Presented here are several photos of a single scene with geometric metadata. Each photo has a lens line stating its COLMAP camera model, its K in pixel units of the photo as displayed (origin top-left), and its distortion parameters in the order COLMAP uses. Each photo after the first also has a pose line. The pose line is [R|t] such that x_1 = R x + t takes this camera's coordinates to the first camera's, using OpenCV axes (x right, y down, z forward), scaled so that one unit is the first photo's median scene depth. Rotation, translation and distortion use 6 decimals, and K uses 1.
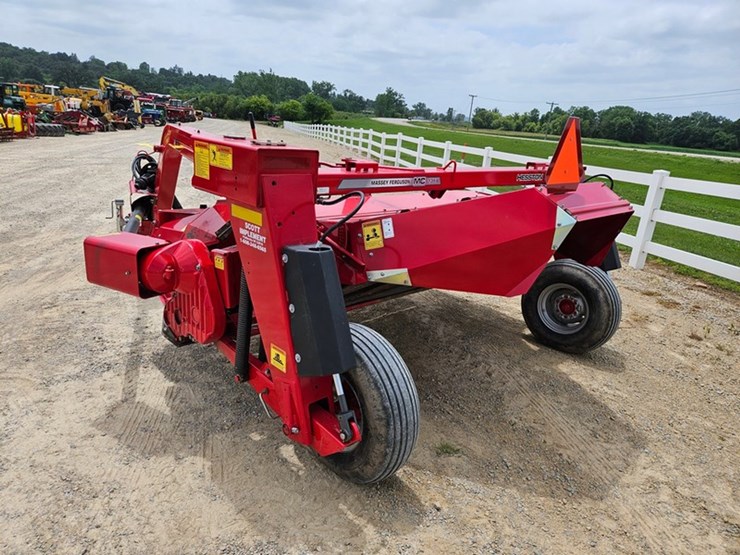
lens RADIAL K [[491.3, 0, 359.5], [0, 491.3, 275.6], [0, 0, 1]] dist [0.082076, -0.064726]
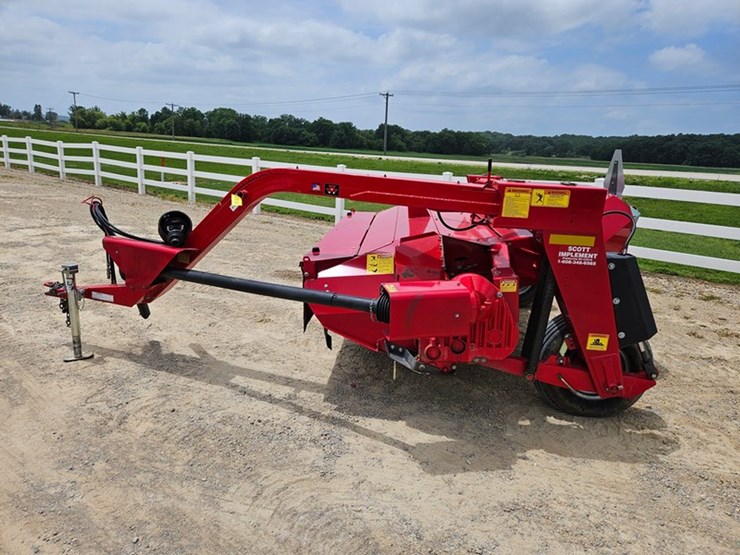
lens RADIAL K [[493.4, 0, 364.9], [0, 493.4, 275.8], [0, 0, 1]] dist [0.073087, -0.060901]
pose [[0.740912, -0.207278, 0.638816, -0.530143], [0.206775, 0.975380, 0.076662, -0.087669], [-0.638979, 0.075291, 0.765531, 0.129040]]
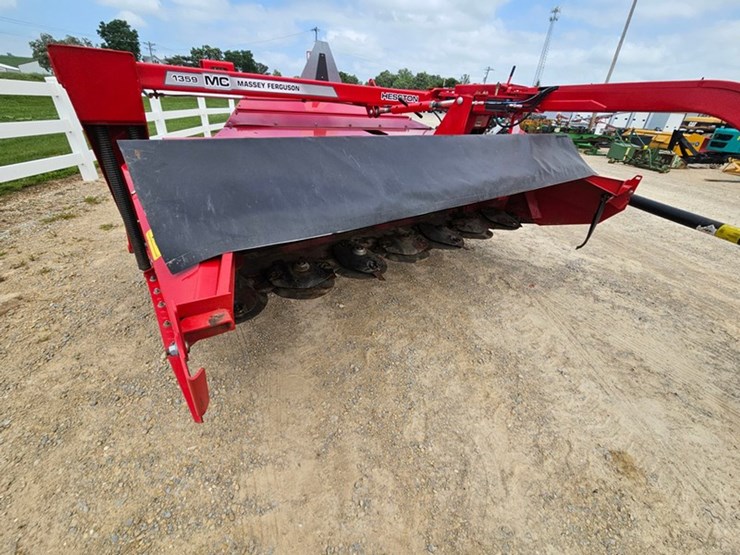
lens RADIAL K [[304.9, 0, 370.0], [0, 304.9, 277.5], [0, 0, 1]] dist [-0.000833, -0.000577]
pose [[-0.986905, -0.161106, 0.007987, 0.050733], [-0.104153, 0.674261, 0.731112, -0.225432], [-0.123172, 0.720706, -0.682211, 0.934731]]
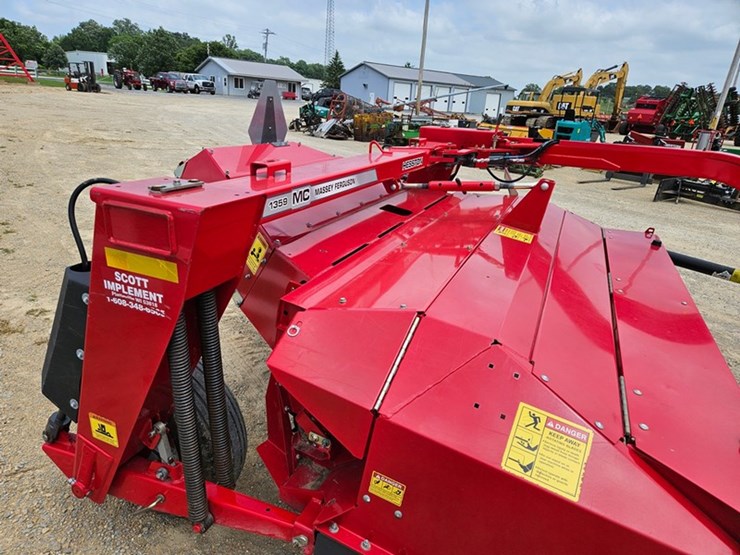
lens RADIAL K [[493.4, 0, 364.9], [0, 493.4, 275.8], [0, 0, 1]] dist [0.073087, -0.060901]
pose [[-0.904917, 0.005805, -0.425550, 0.301862], [-0.251275, 0.799736, 0.545236, -0.264736], [0.343493, 0.600323, -0.722236, 0.900665]]
